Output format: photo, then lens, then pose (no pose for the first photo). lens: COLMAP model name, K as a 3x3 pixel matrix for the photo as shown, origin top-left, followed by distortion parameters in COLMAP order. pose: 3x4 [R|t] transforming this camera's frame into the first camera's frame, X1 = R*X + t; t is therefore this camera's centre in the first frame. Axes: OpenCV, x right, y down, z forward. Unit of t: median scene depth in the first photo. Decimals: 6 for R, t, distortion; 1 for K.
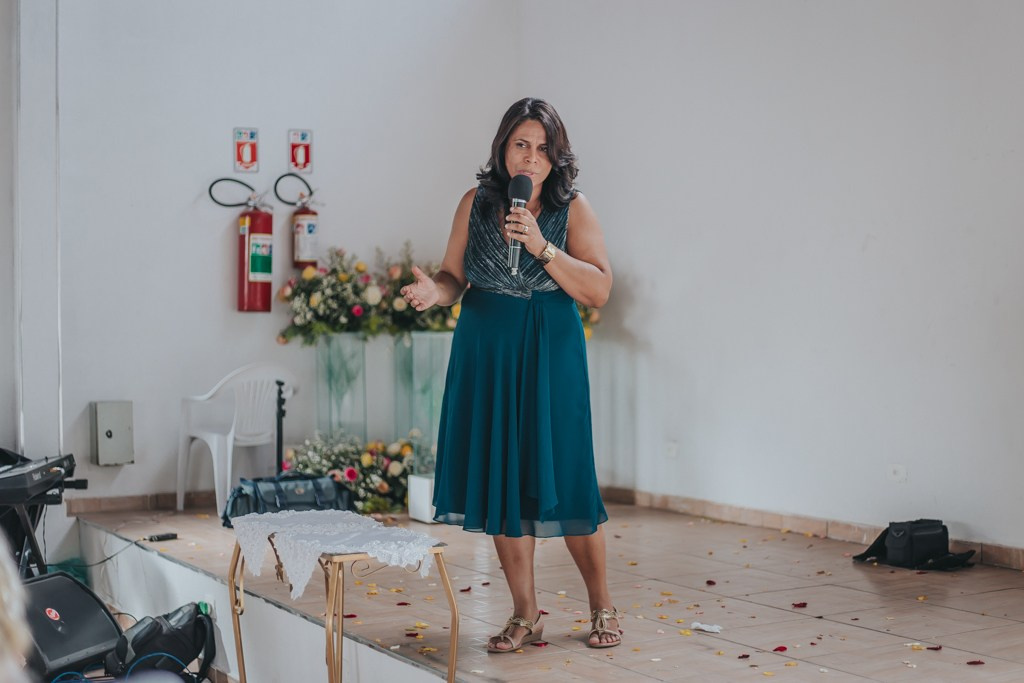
lens RADIAL K [[1567.4, 0, 512.0], [0, 1567.4, 341.5], [0, 0, 1]] dist [-0.097791, -0.026727]
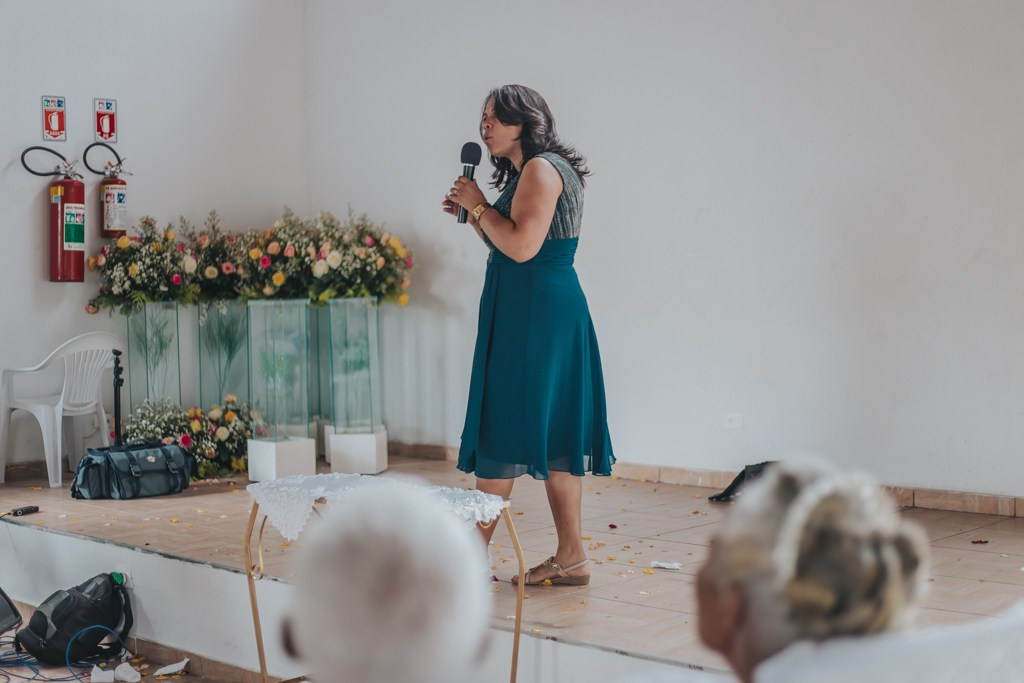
lens RADIAL K [[1498.3, 0, 512.0], [0, 1498.3, 341.5], [0, 0, 1]] dist [-0.094379, -0.056897]
pose [[0.959857, -0.018771, 0.279861, -0.161348], [0.012077, 0.999599, 0.025624, -0.001617], [-0.280230, -0.021215, 0.959699, 0.013347]]
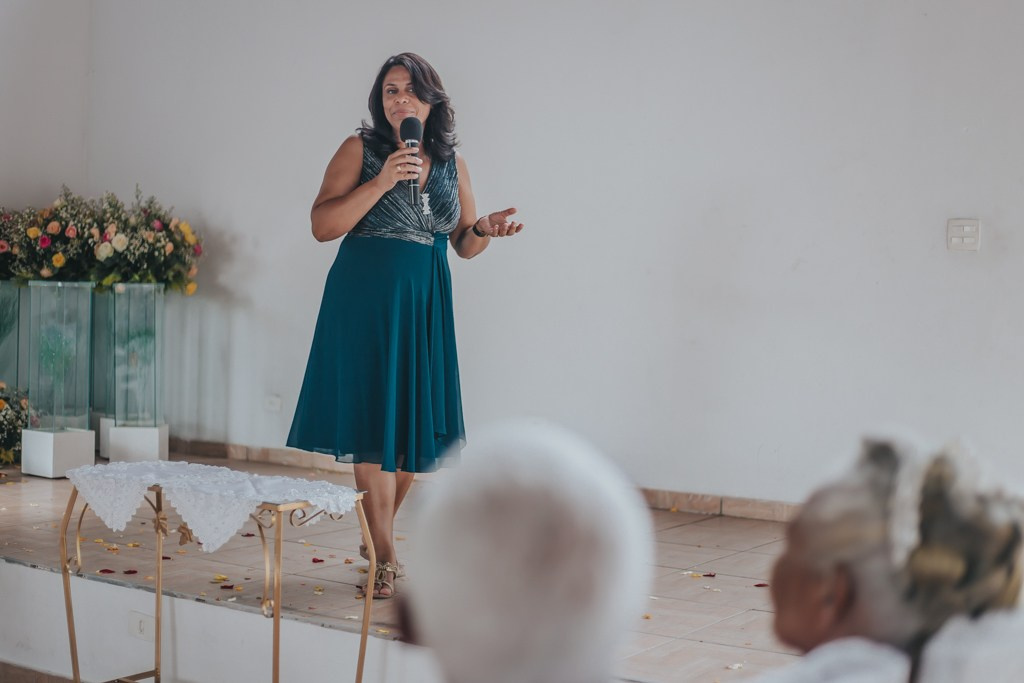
lens RADIAL K [[1498.3, 0, 512.0], [0, 1498.3, 341.5], [0, 0, 1]] dist [-0.094379, -0.056897]
pose [[0.892846, 0.021005, 0.449873, -0.194250], [-0.031078, 0.999404, 0.015017, 0.008277], [-0.449289, -0.027389, 0.892966, 0.052189]]
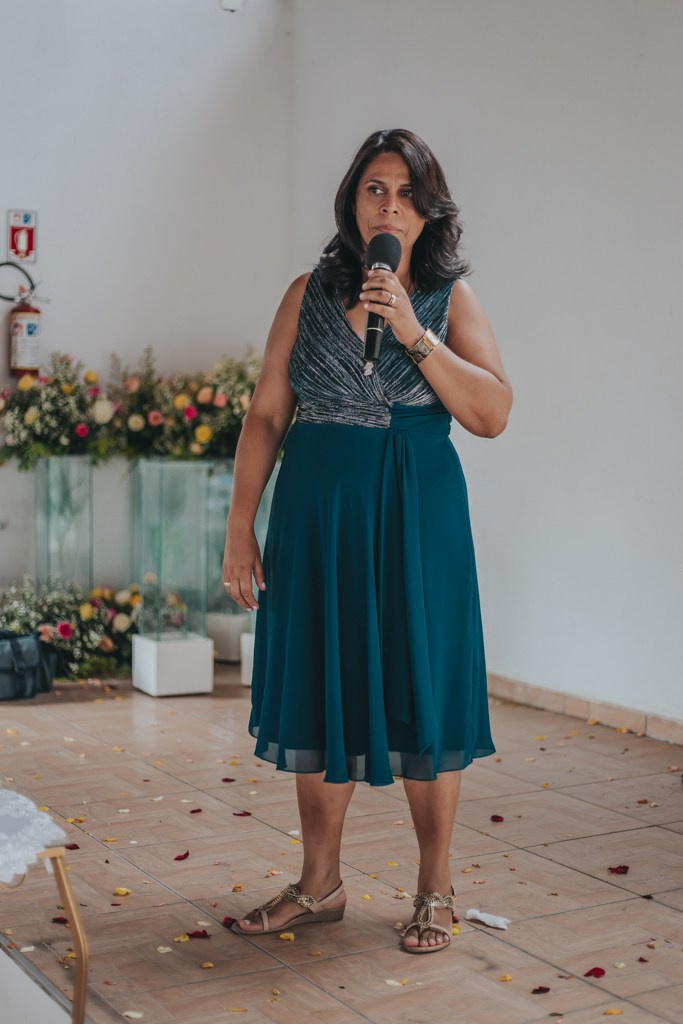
lens RADIAL K [[1498.3, 0, 341.5], [0, 1498.3, 512.0], [0, 0, 1]] dist [-0.094379, -0.056897]
pose [[0.999537, 0.025371, 0.016774, 0.026348], [-0.026077, 0.998721, 0.043306, -0.014248], [-0.015653, -0.043723, 0.998921, 0.208061]]
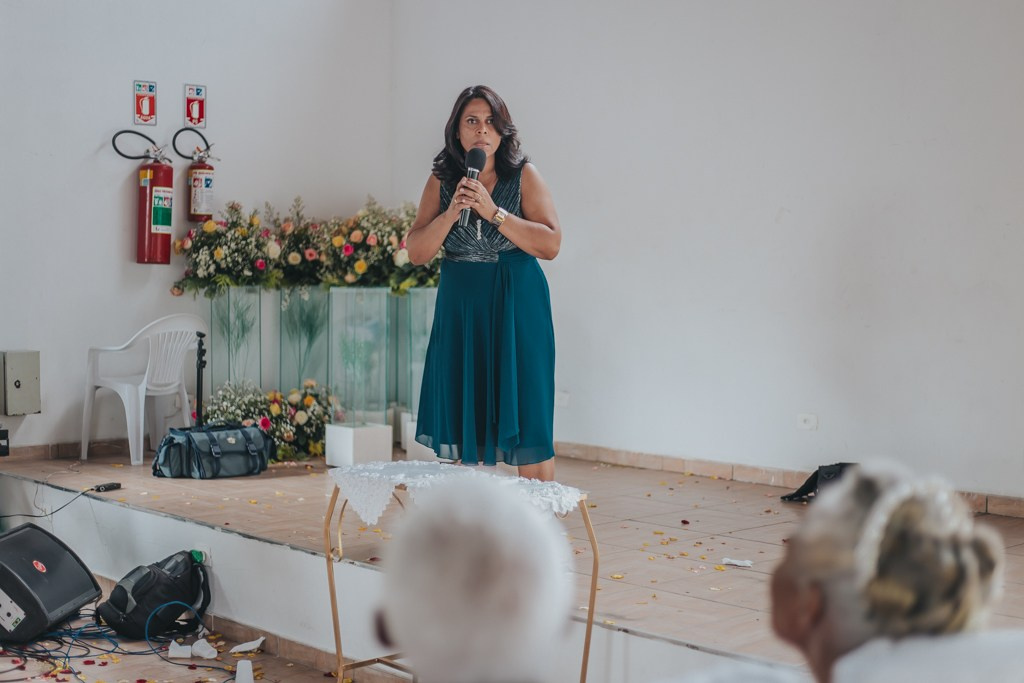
lens RADIAL K [[1498.3, 0, 512.0], [0, 1498.3, 341.5], [0, 0, 1]] dist [-0.094379, -0.056897]
pose [[0.972415, 0.008981, 0.233085, -0.166671], [-0.016761, 0.999366, 0.031420, -0.002690], [-0.232655, -0.034460, 0.971949, 0.006209]]
